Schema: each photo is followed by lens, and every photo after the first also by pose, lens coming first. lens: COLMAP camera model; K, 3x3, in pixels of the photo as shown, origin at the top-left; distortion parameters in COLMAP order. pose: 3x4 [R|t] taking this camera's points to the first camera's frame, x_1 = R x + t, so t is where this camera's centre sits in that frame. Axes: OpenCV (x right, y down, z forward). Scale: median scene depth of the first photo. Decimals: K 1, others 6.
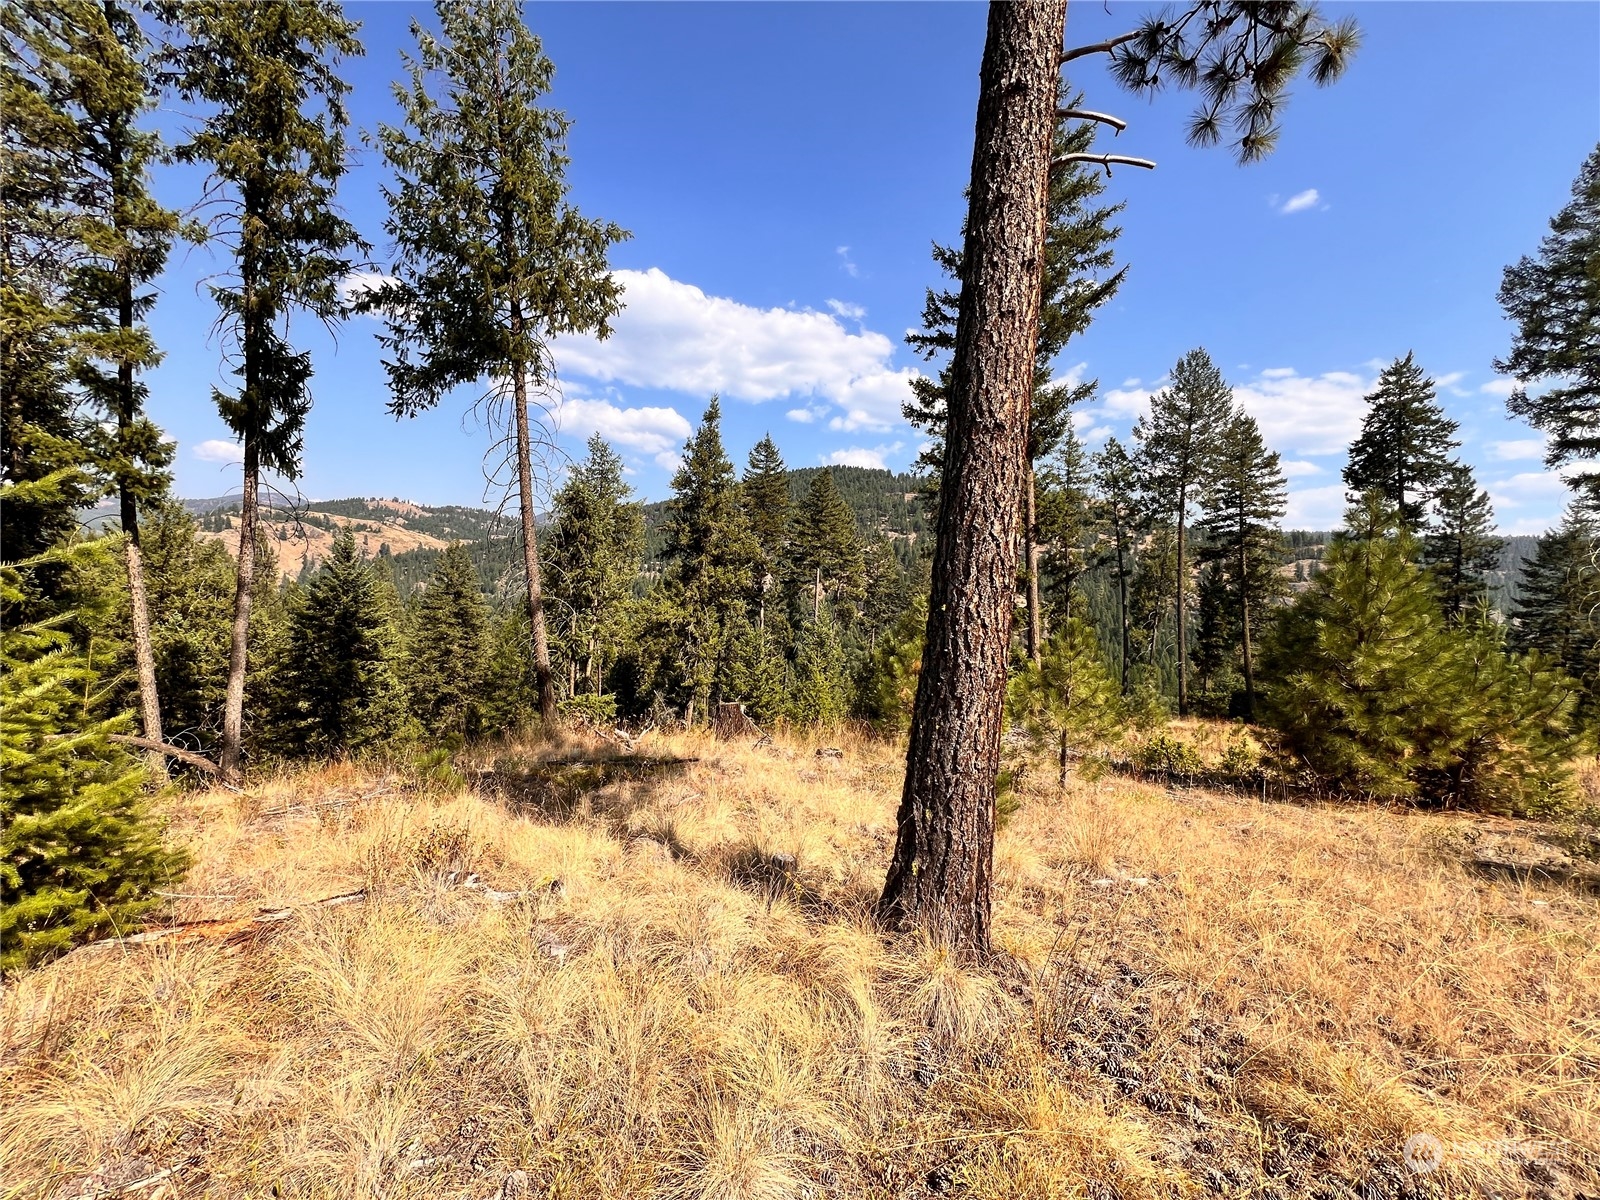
lens RADIAL K [[640.1, 0, 801.2], [0, 640.1, 601.8], [0, 0, 1]] dist [-0.002705, 0.000998]
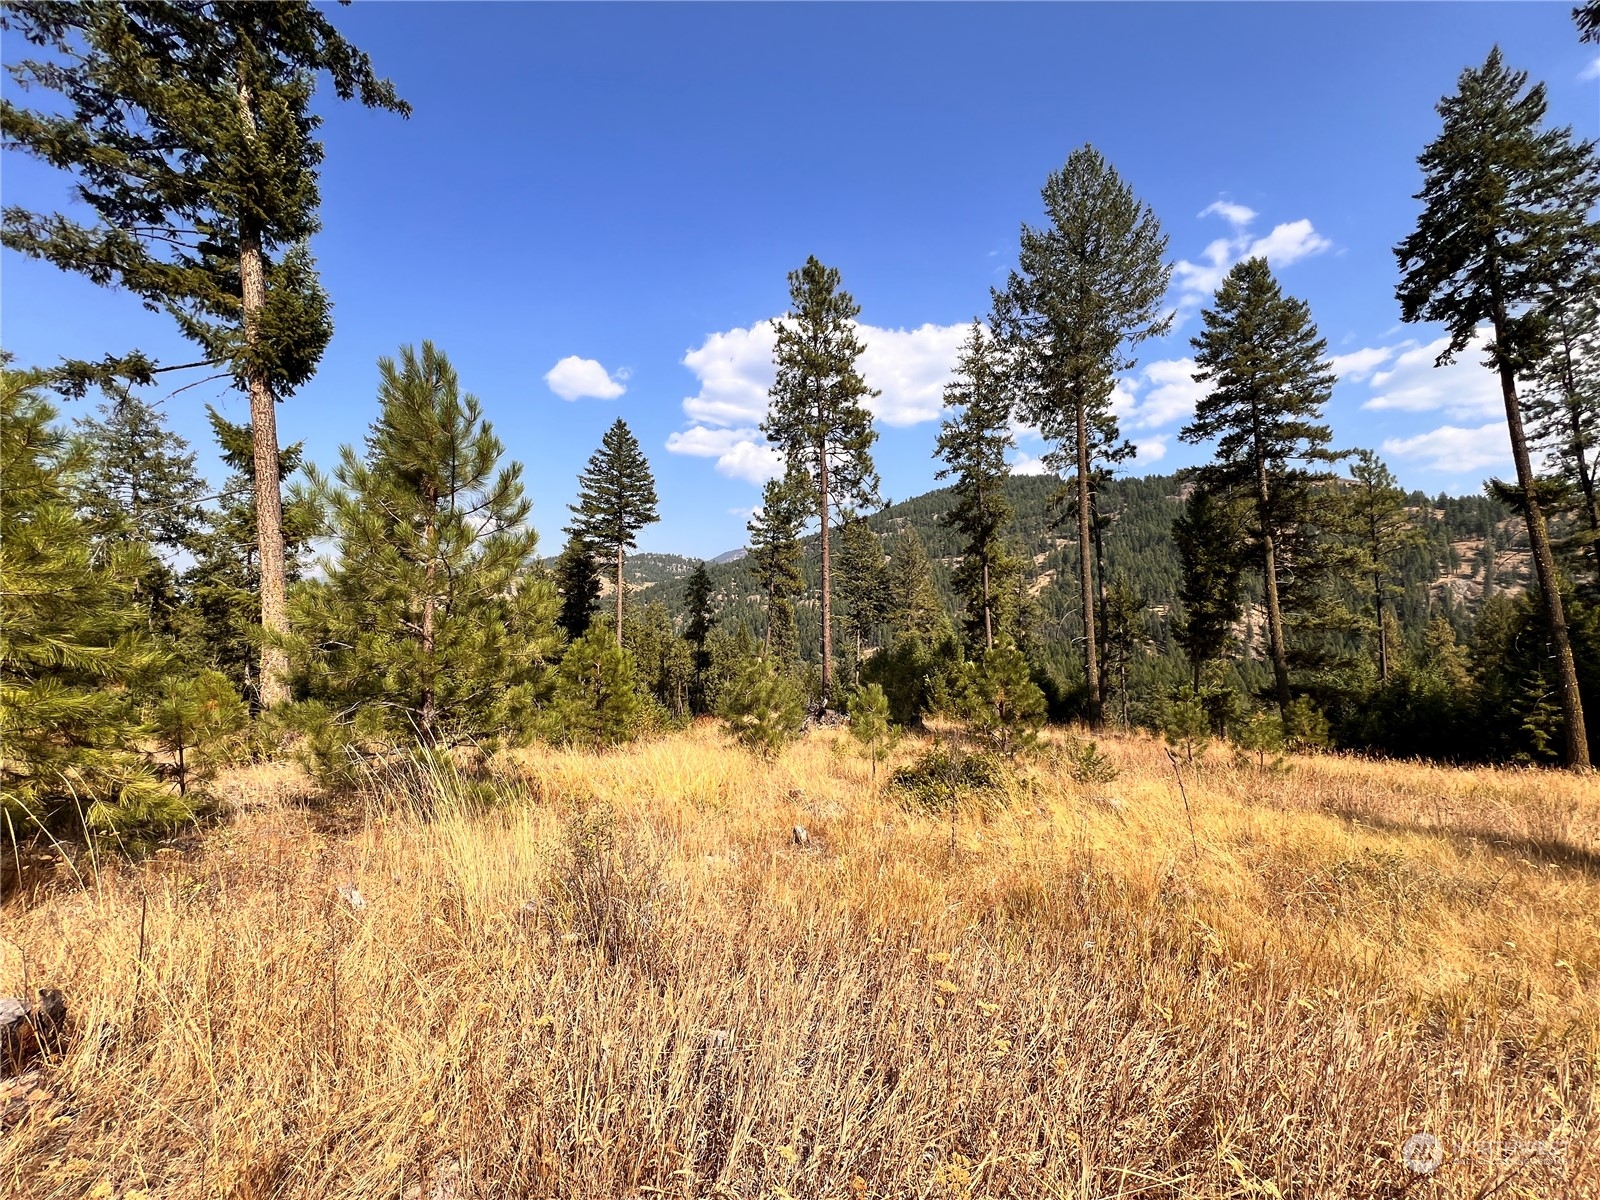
lens RADIAL K [[640.1, 0, 799.7], [0, 640.1, 599.5], [0, 0, 1]] dist [-0.002705, 0.000998]
pose [[0.961029, -0.063282, -0.269107, 0.955663], [0.051806, 0.997428, -0.049543, 0.138916], [0.271550, 0.033671, 0.961835, 0.642650]]
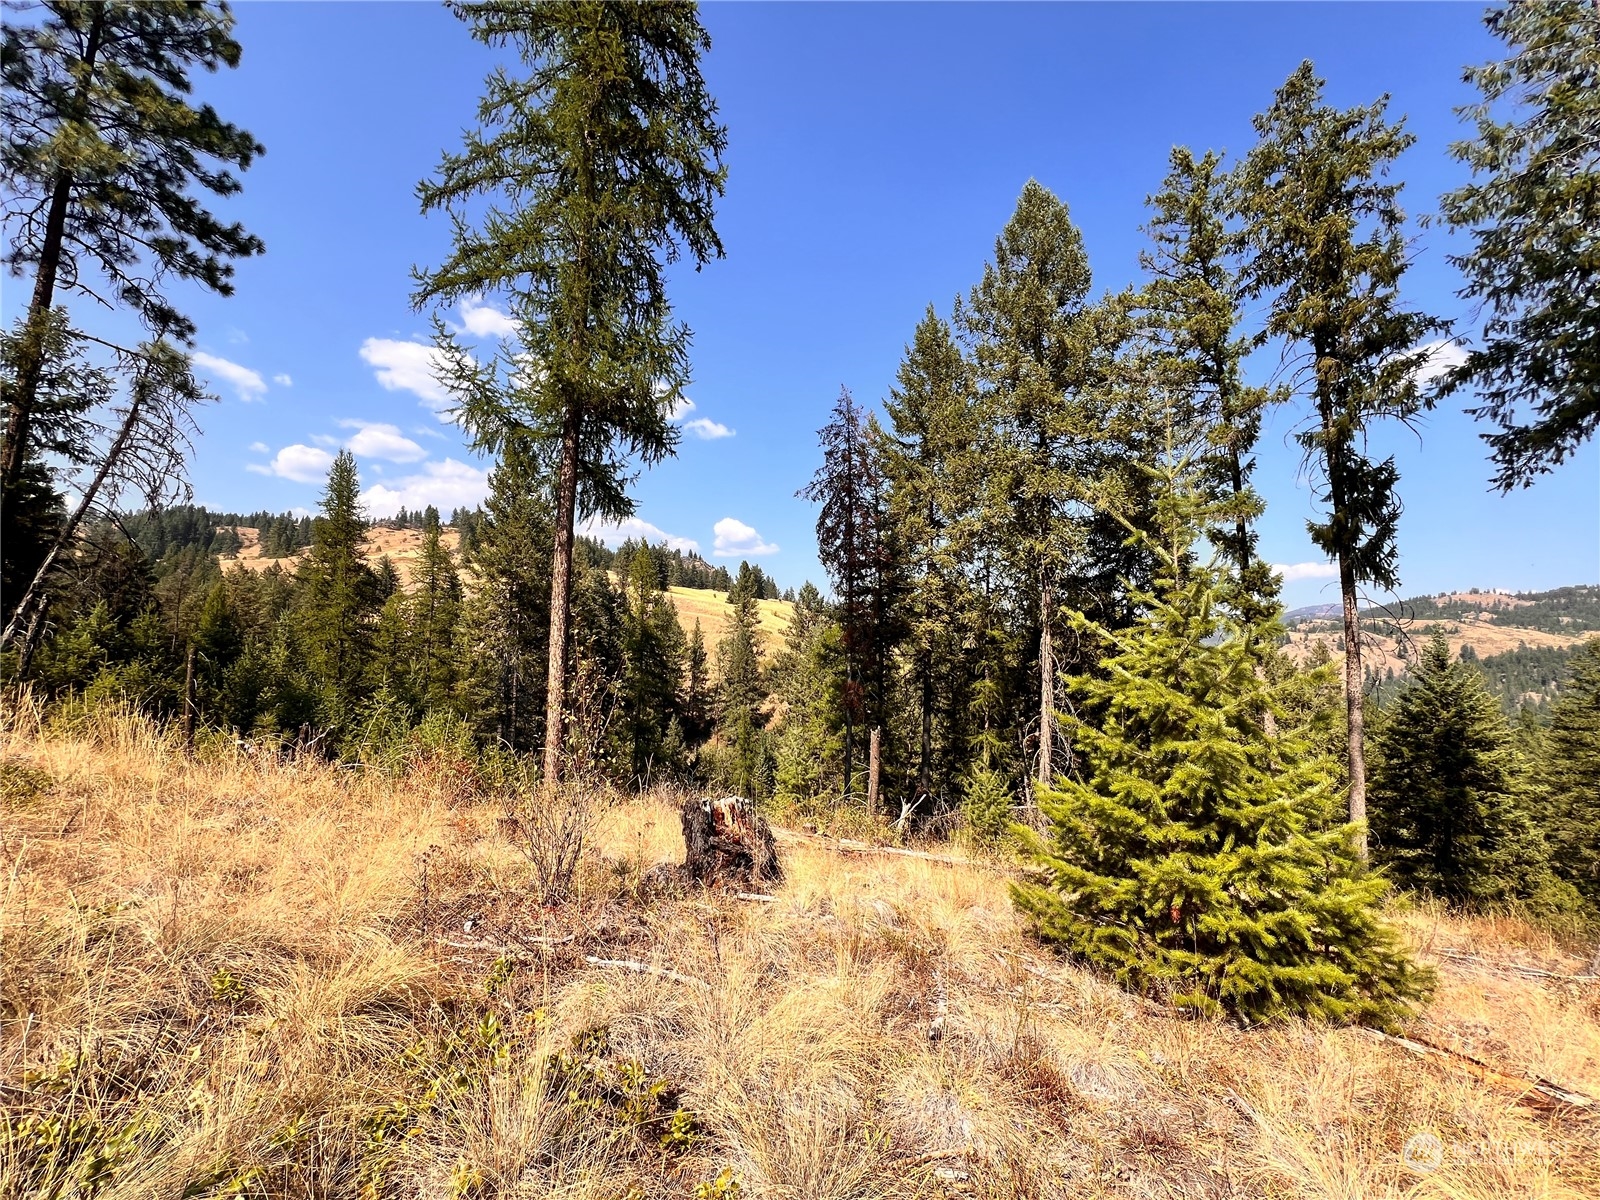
lens RADIAL K [[640.1, 0, 797.8], [0, 640.1, 598.9], [0, 0, 1]] dist [-0.002705, 0.000998]
pose [[0.184934, -0.153084, -0.970755, -0.011595], [-0.021388, 0.986932, -0.159710, -0.001112], [0.982518, 0.050298, 0.179243, -0.027990]]
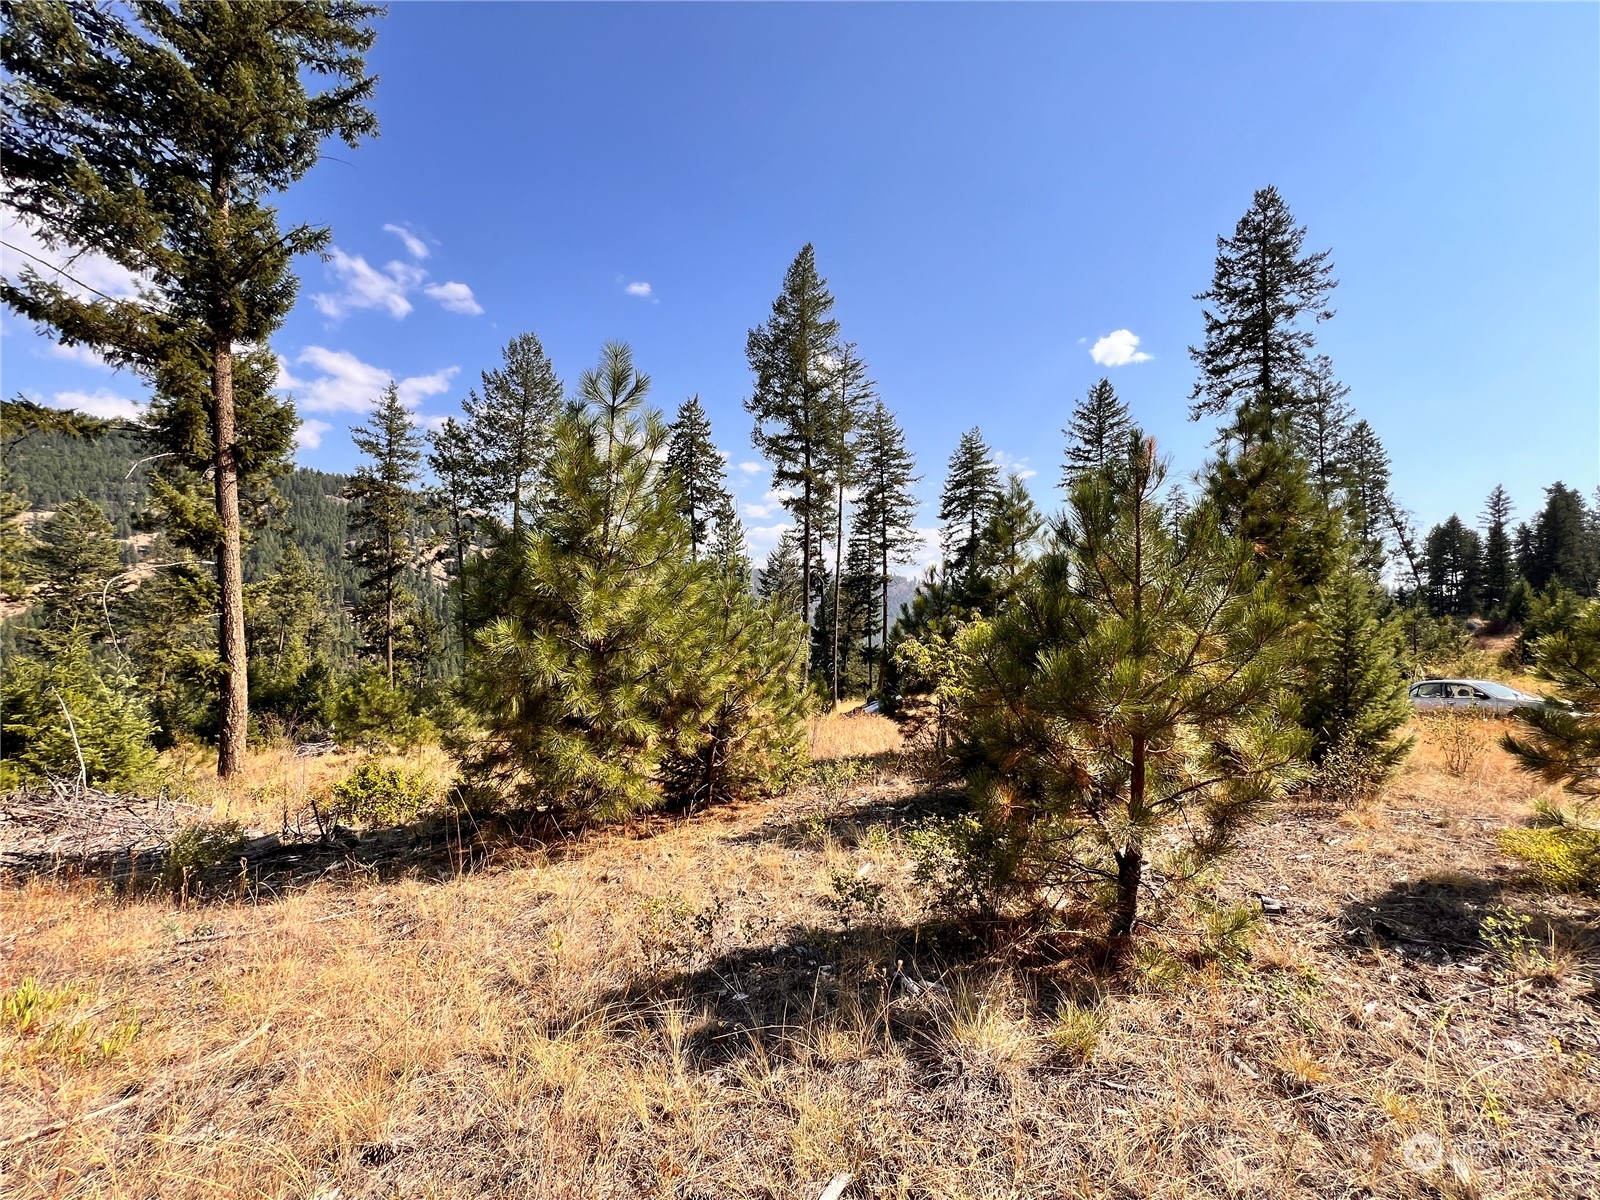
lens RADIAL K [[640.1, 0, 798.6], [0, 640.1, 605.0], [0, 0, 1]] dist [-0.002705, 0.000998]
pose [[0.615670, 0.004692, 0.787990, 0.217267], [0.008172, 0.999890, -0.012338, 0.044596], [-0.787961, 0.014035, 0.615565, 0.198084]]
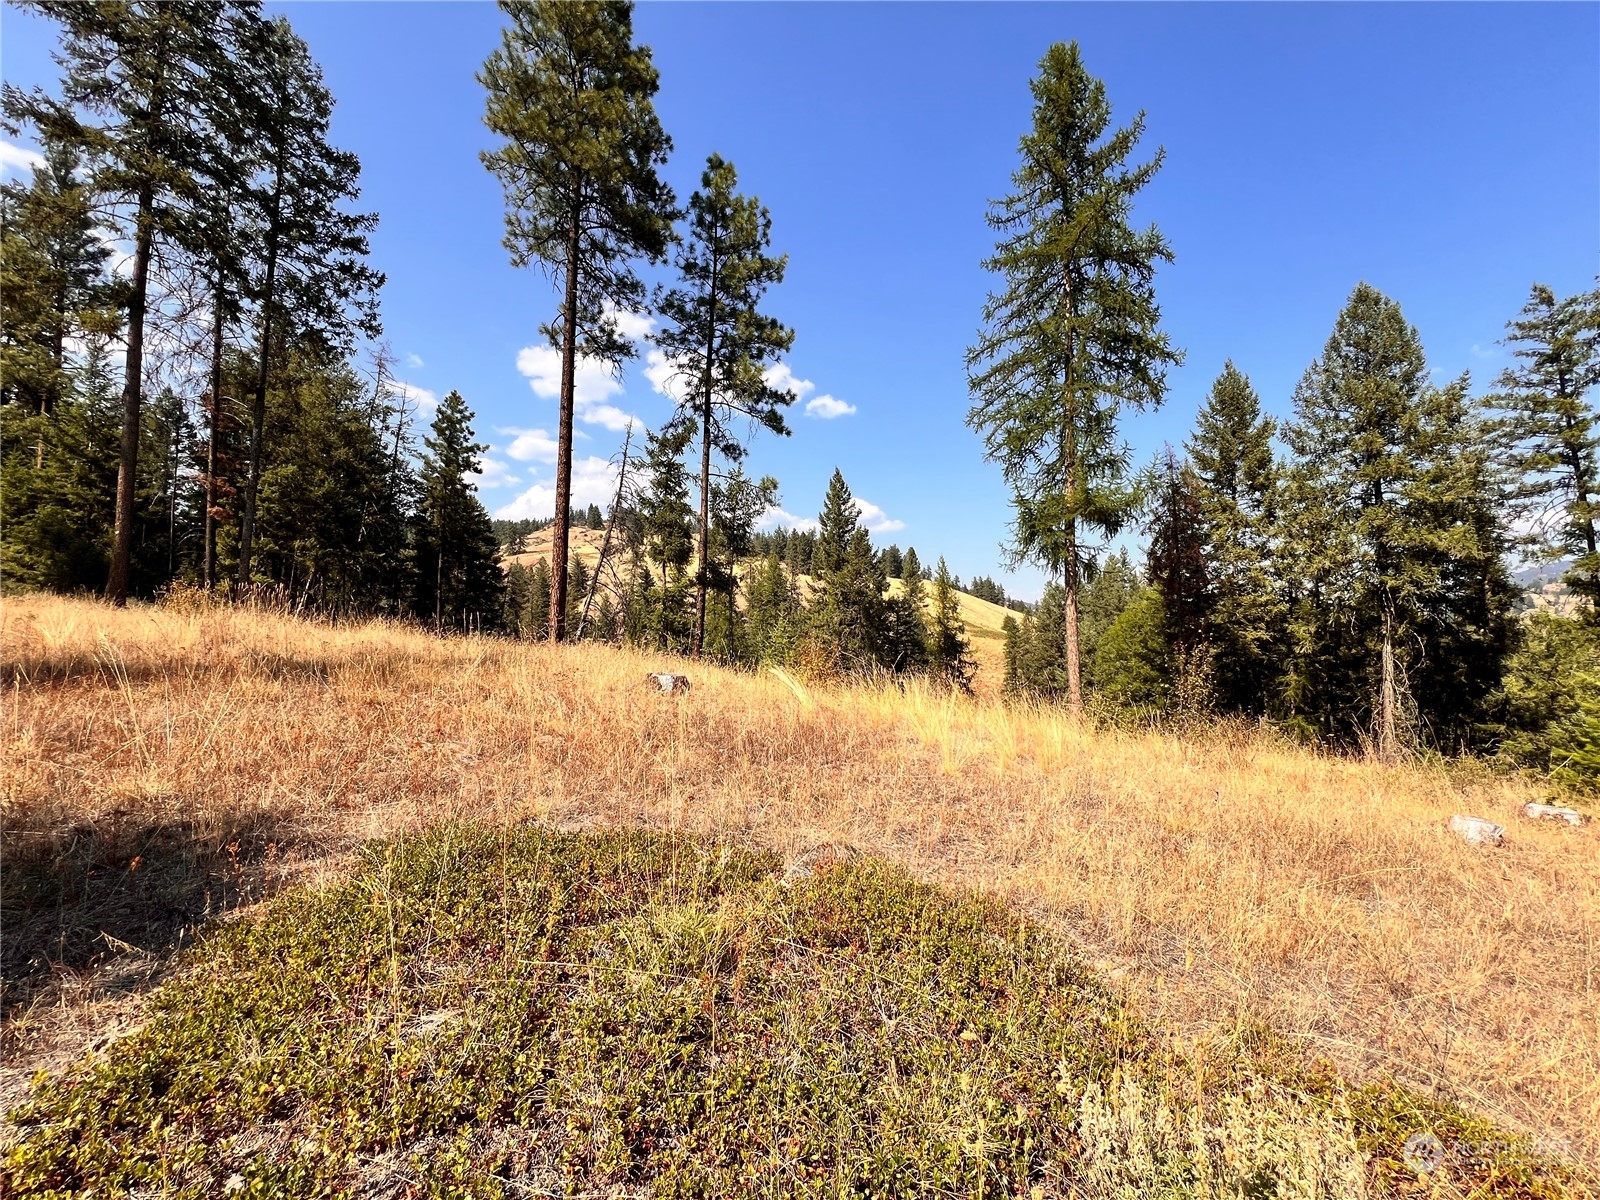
lens RADIAL K [[640.1, 0, 798.8], [0, 640.1, 603.3], [0, 0, 1]] dist [-0.002705, 0.000998]
pose [[-0.013368, -0.115073, -0.993267, 0.279117], [-0.017262, 0.993234, -0.114837, -0.020331], [0.999762, 0.015610, -0.015264, -0.465583]]
